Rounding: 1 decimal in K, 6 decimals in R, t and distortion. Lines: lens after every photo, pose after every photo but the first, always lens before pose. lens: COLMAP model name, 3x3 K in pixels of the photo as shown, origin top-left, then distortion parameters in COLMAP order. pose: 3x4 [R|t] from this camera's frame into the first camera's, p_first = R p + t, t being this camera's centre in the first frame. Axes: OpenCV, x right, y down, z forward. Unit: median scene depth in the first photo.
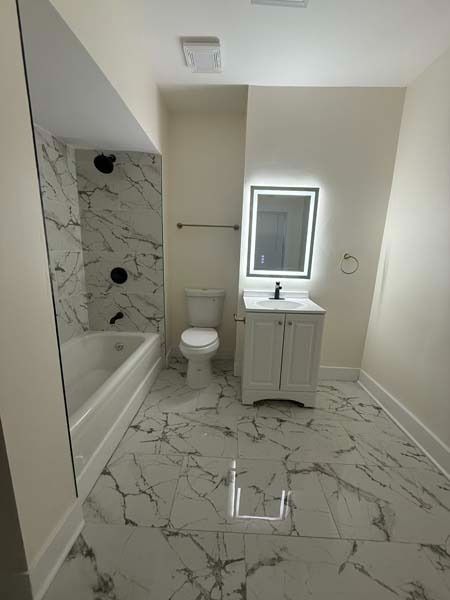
lens RADIAL K [[239.6, 0, 226.1], [0, 239.6, 298.3], [0, 0, 1]] dist [-0.000386, 0.000203]
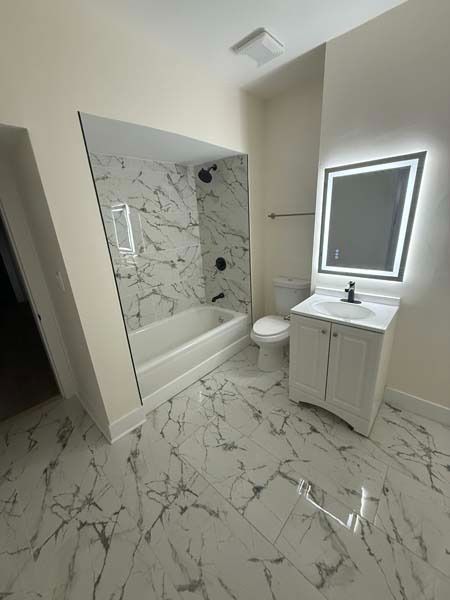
lens RADIAL K [[239.6, 0, 226.1], [0, 239.6, 298.3], [0, 0, 1]] dist [-0.000386, 0.000203]
pose [[0.753028, 0.135077, -0.643974, 0.427113], [-0.047264, 0.987278, 0.151818, -0.117343], [0.656289, -0.083886, 0.749832, 0.076654]]
